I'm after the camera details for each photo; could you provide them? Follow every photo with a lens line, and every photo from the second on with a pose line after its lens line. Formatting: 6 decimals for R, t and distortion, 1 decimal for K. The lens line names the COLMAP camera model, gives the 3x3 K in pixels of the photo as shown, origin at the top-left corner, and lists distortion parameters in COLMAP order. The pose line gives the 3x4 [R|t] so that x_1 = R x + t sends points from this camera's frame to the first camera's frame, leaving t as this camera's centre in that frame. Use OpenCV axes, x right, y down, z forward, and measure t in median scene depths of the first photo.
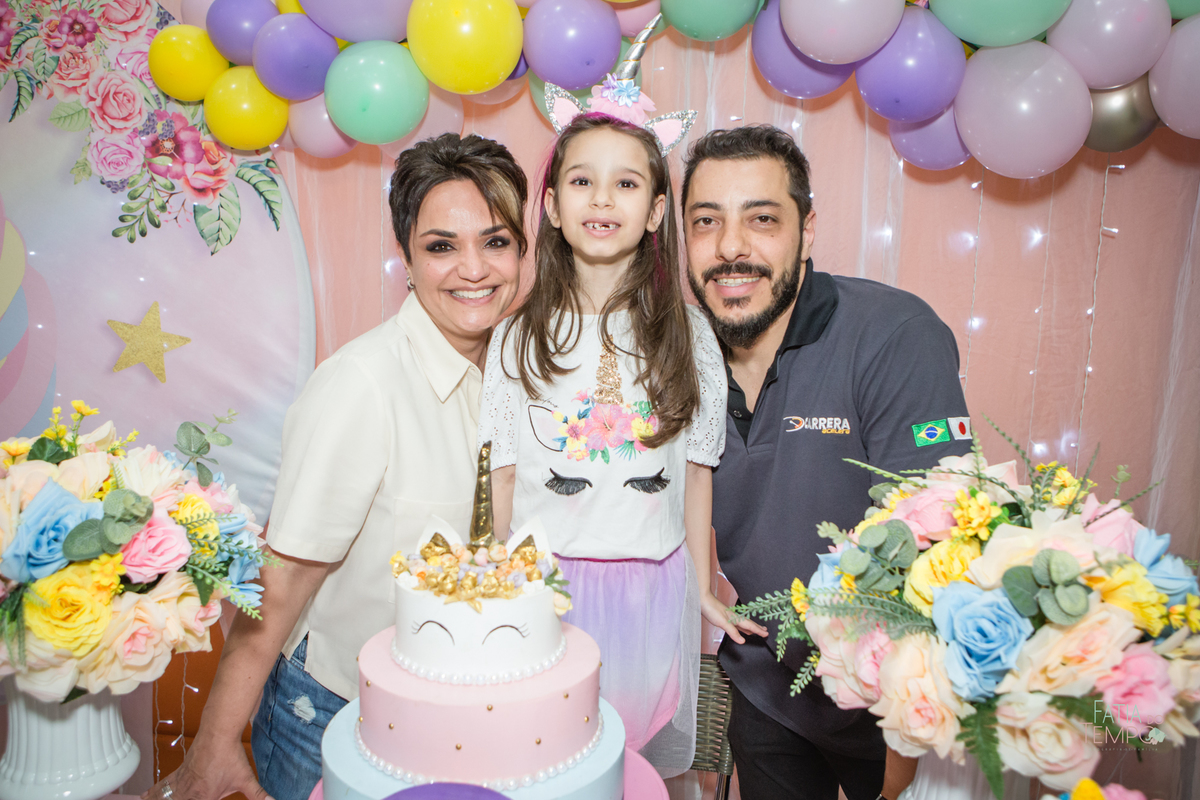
lens RADIAL K [[877.4, 0, 599.3], [0, 877.4, 388.2], [0, 0, 1]] dist [-0.004175, 0.000778]
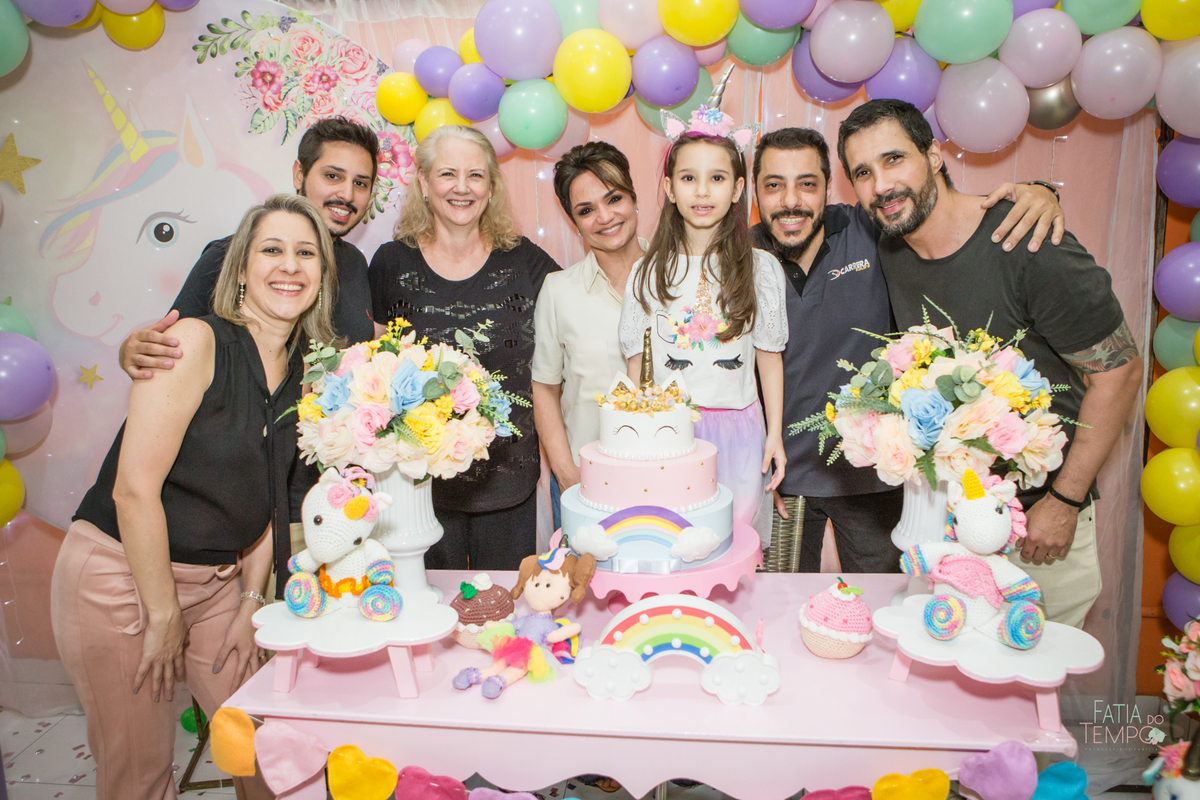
lens RADIAL K [[838.8, 0, 636.9], [0, 838.8, 364.2], [0, 0, 1]] dist [-0.003466, -0.000431]
pose [[0.998999, -0.038922, -0.022045, -0.120614], [0.039284, 0.999096, 0.016240, 0.108833], [0.021393, -0.017090, 0.999625, -0.700315]]
